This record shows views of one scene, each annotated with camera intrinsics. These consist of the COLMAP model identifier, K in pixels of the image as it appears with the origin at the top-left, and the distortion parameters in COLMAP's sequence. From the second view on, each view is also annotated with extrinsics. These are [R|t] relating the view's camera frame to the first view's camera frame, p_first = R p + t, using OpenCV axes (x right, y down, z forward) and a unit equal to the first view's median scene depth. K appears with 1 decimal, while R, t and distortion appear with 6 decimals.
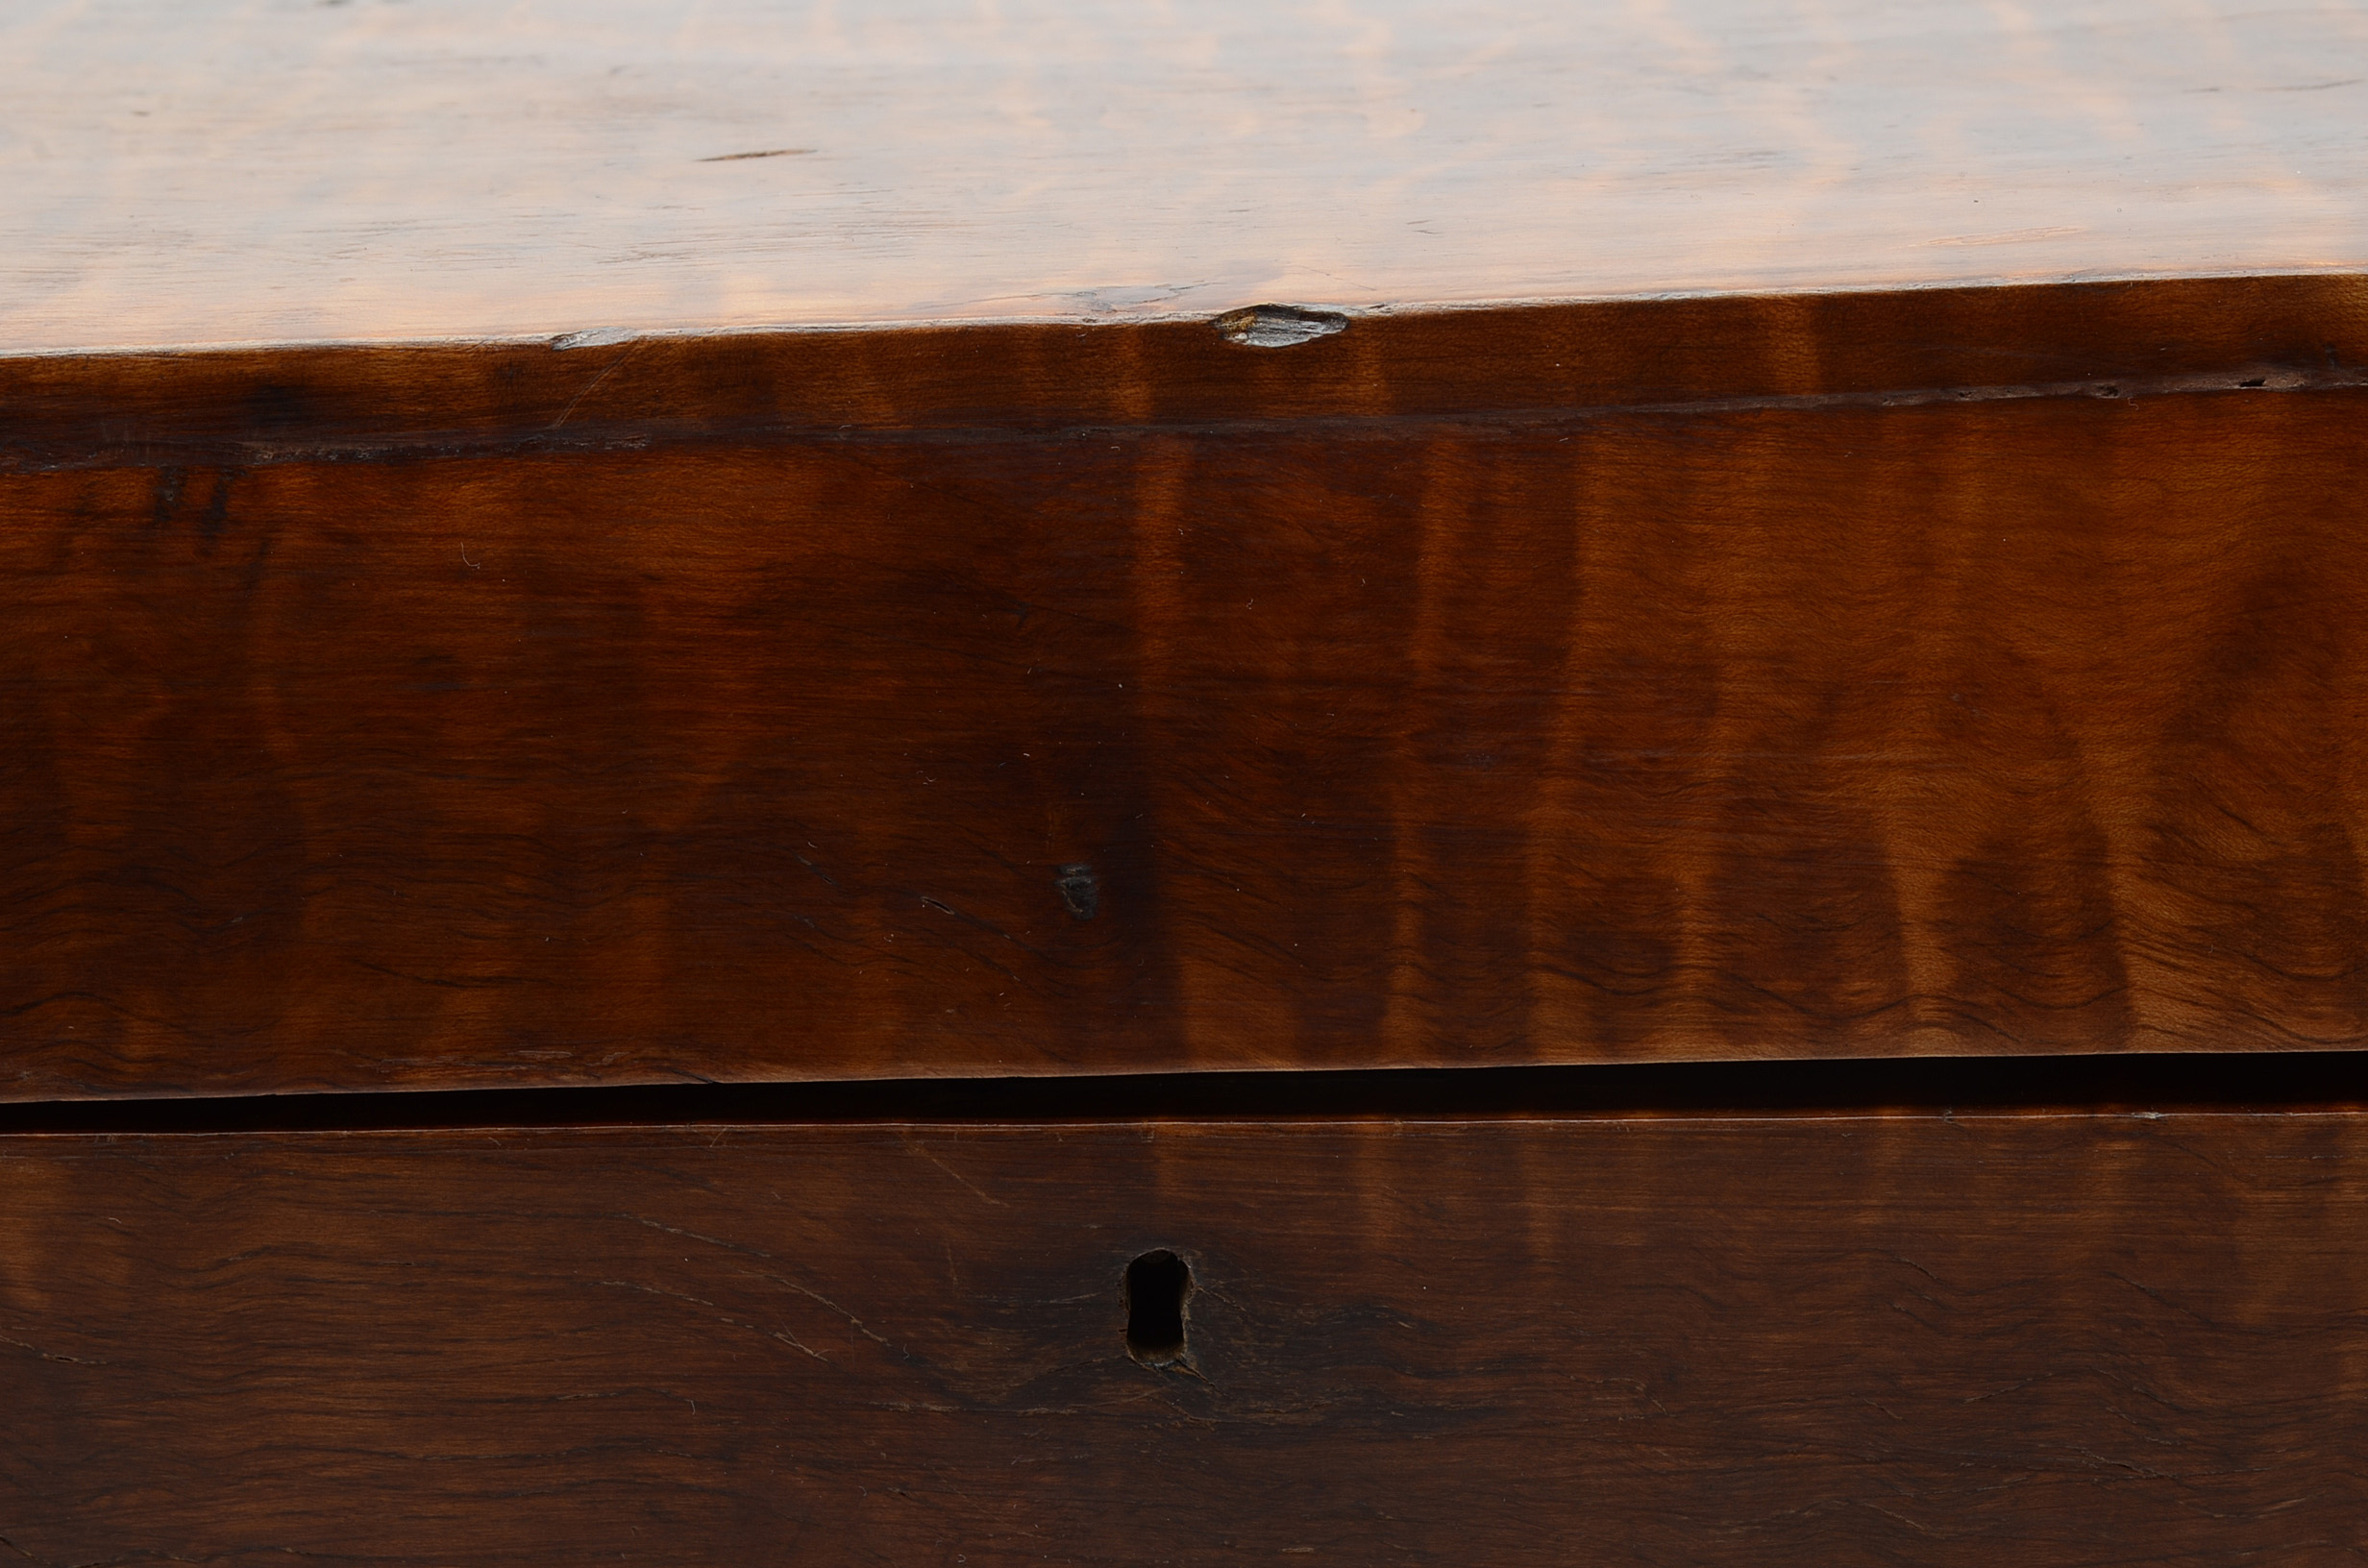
lens RADIAL K [[5258.7, 0, 1184.0], [0, 5258.7, 784.0], [0, 0, 1]] dist [0.014896, 0.236356]
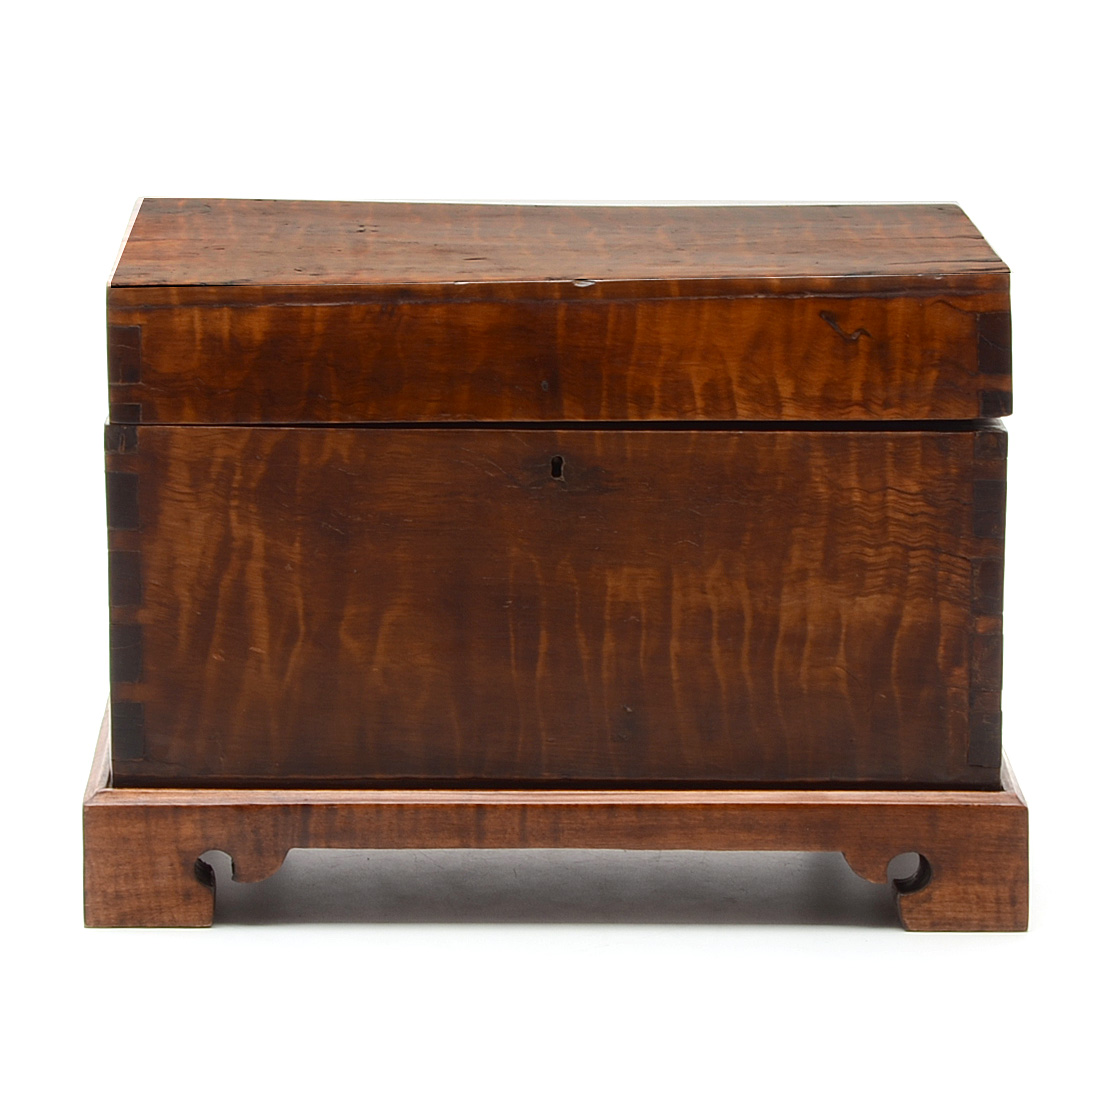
lens RADIAL K [[5538.6, 0, 552.0], [0, 5538.6, 552.0], [0, 0, 1]] dist [-0.013828, 3.364125]
pose [[0.999415, 0.018692, 0.028643, -0.175083], [-0.015163, 0.992800, -0.118817, 0.880645], [-0.030658, 0.118313, 0.992503, -4.721599]]
